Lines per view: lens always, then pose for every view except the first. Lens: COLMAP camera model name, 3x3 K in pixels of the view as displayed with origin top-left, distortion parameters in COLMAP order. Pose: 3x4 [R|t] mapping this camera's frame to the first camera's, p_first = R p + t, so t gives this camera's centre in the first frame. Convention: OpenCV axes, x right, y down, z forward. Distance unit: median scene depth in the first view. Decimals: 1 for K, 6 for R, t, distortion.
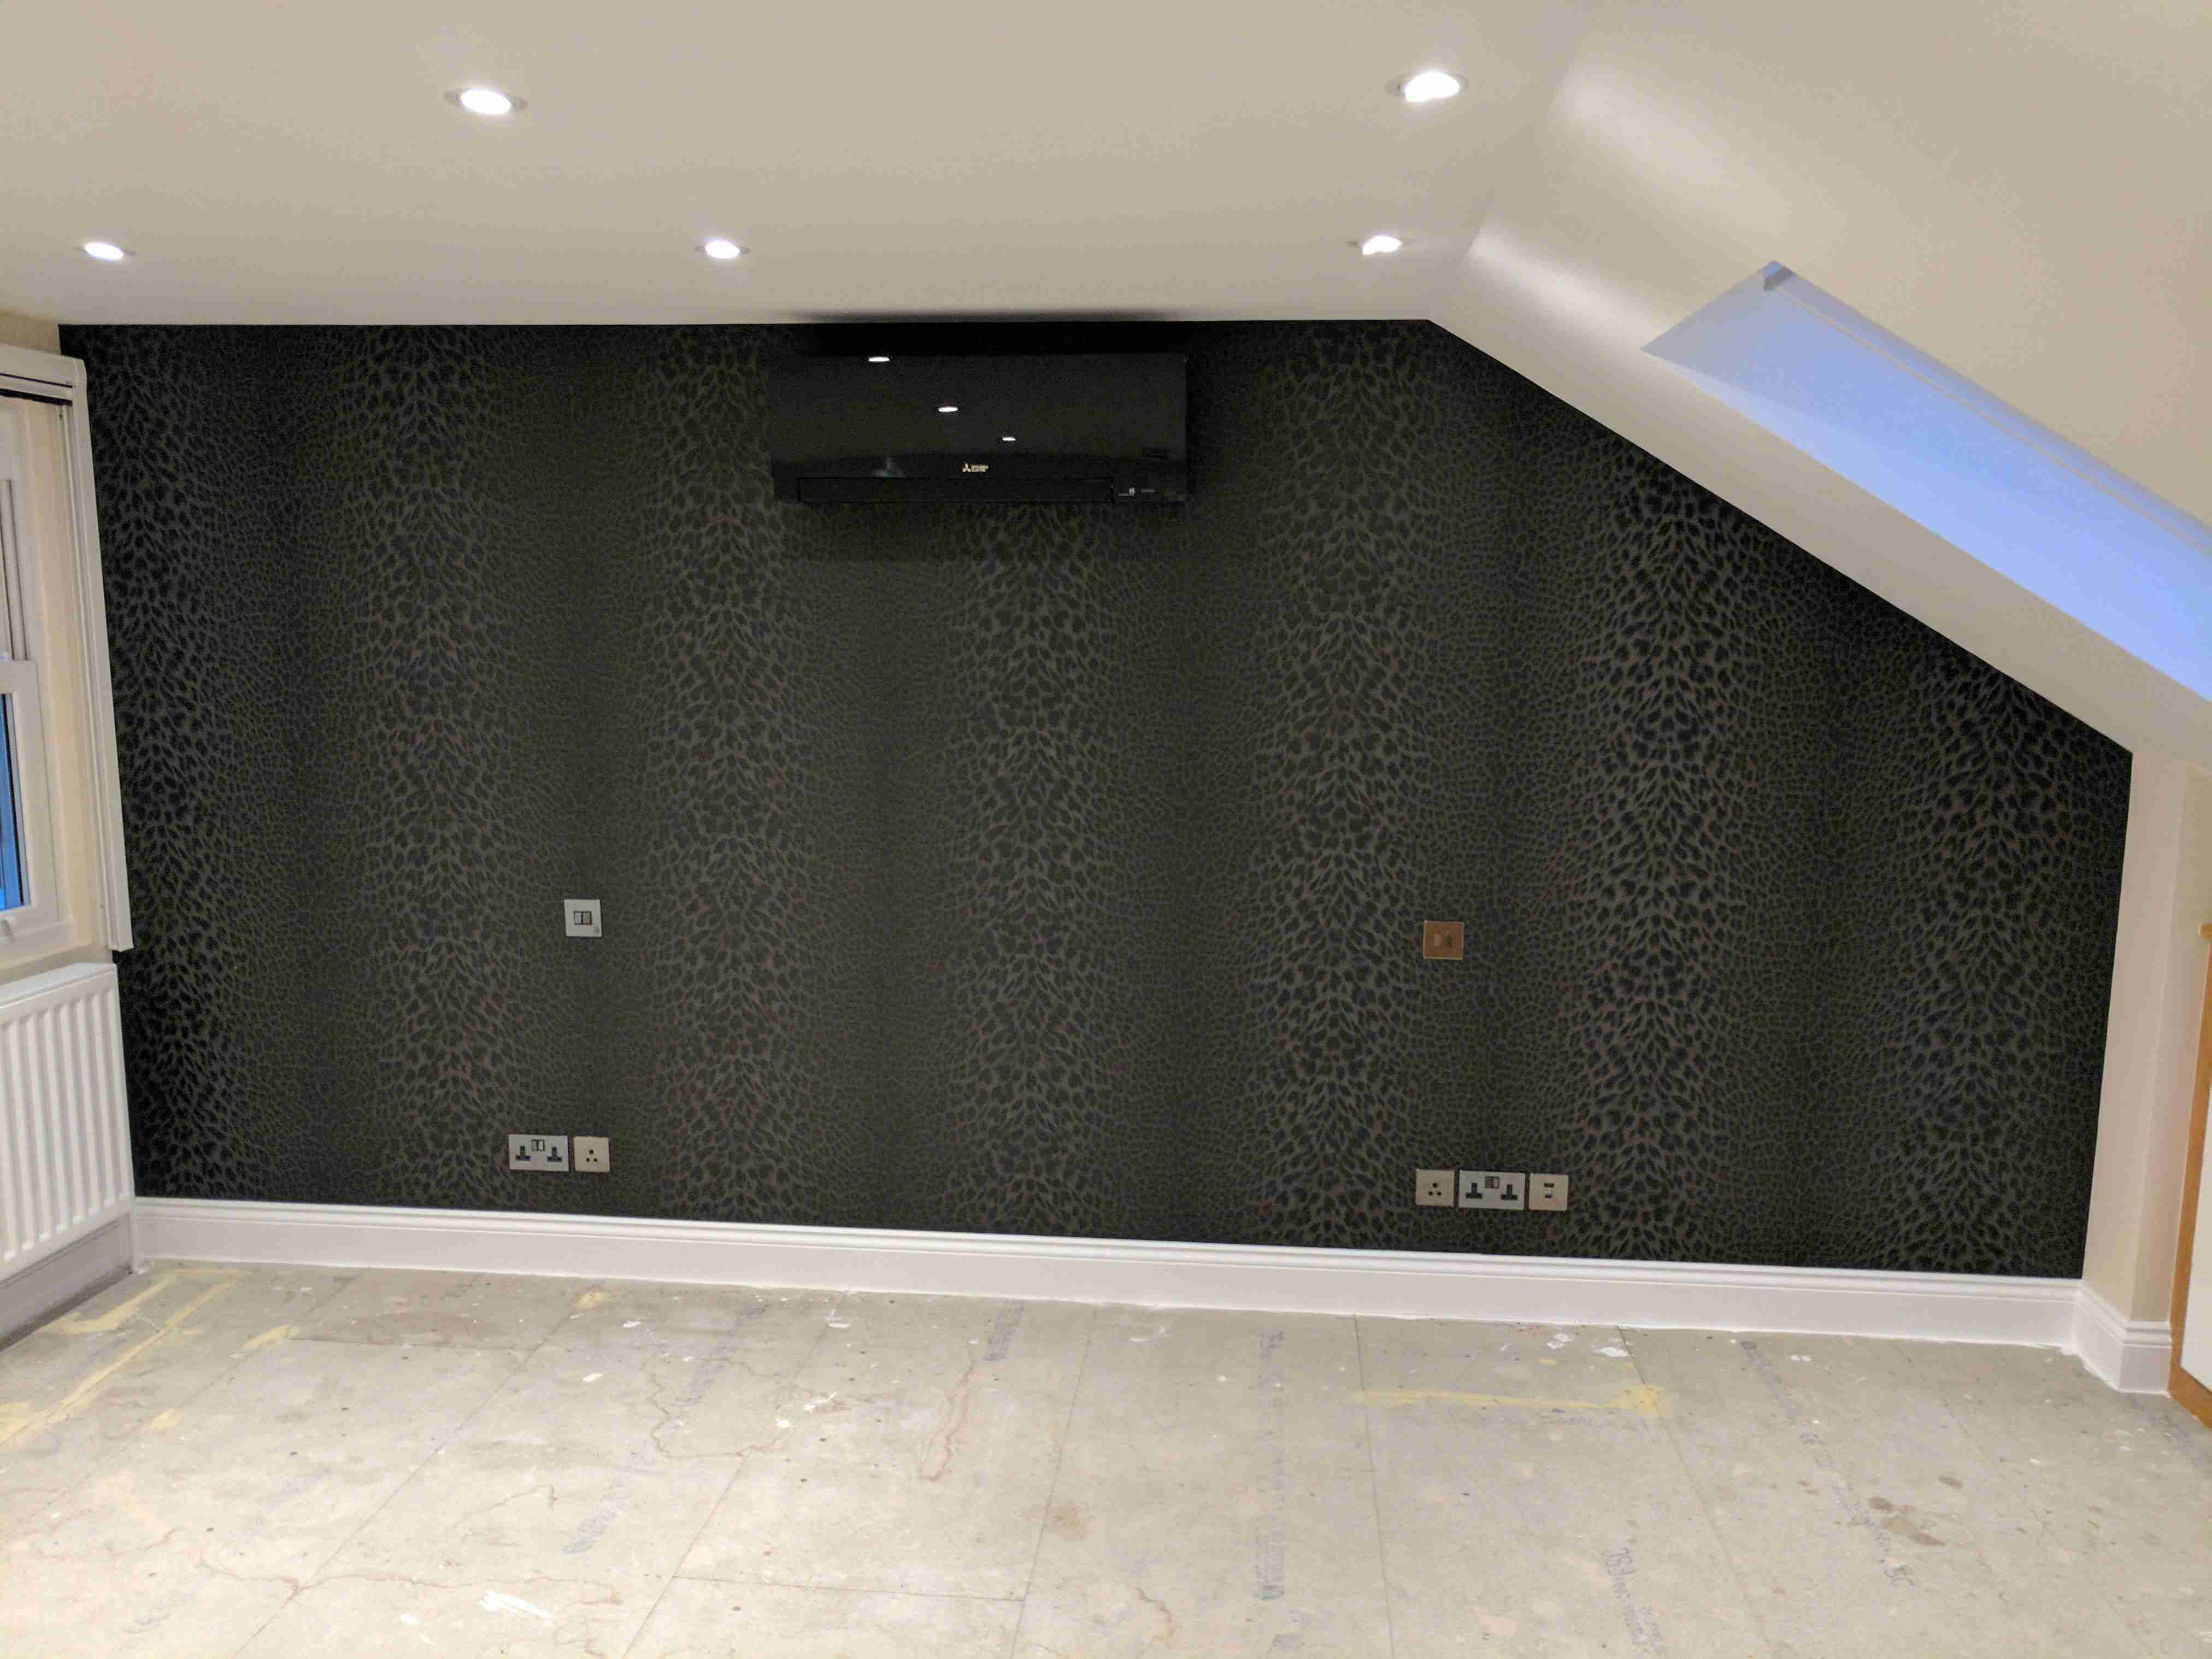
lens RADIAL K [[1691.6, 0, 1078.2], [0, 1691.6, 838.2], [0, 0, 1]] dist [-0.004817, 0.014633]
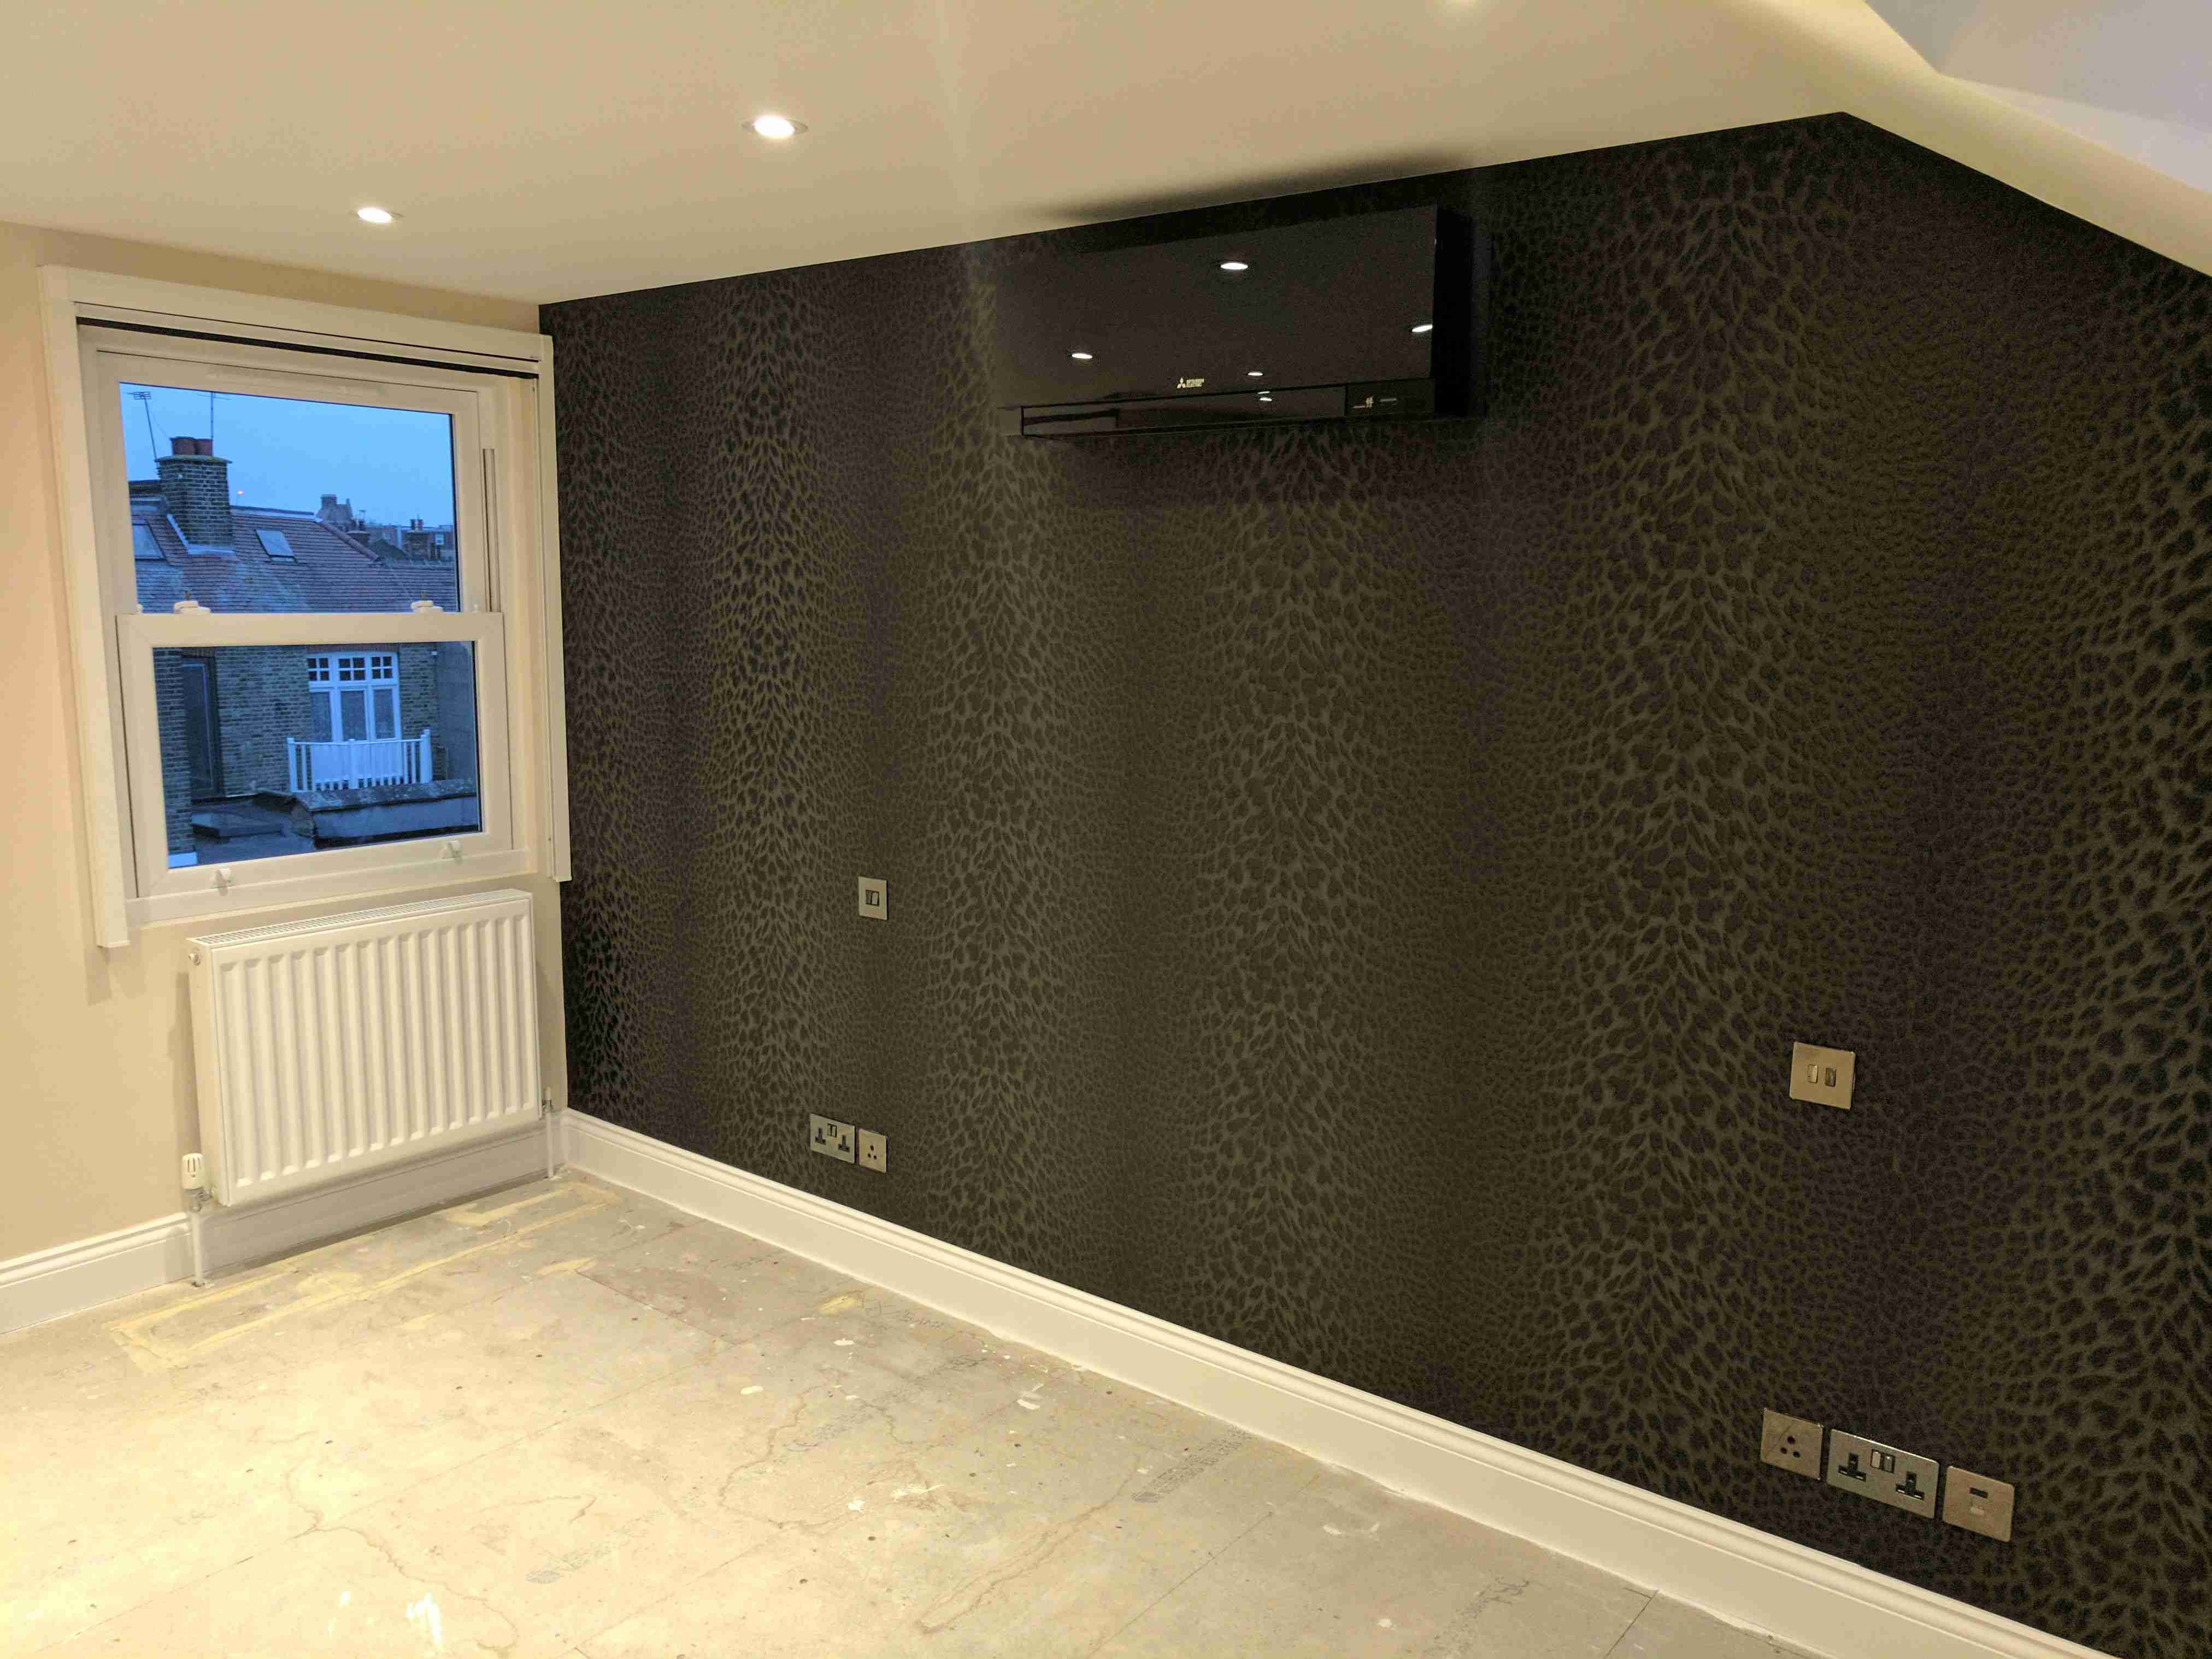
lens RADIAL K [[1691.6, 0, 1105.8], [0, 1691.6, 832.8], [0, 0, 1]] dist [-0.004817, 0.014633]
pose [[0.831230, 0.087108, -0.549062, 0.334015], [-0.080298, 0.996104, 0.036467, -0.034228], [0.550099, 0.013776, 0.834986, 0.300950]]
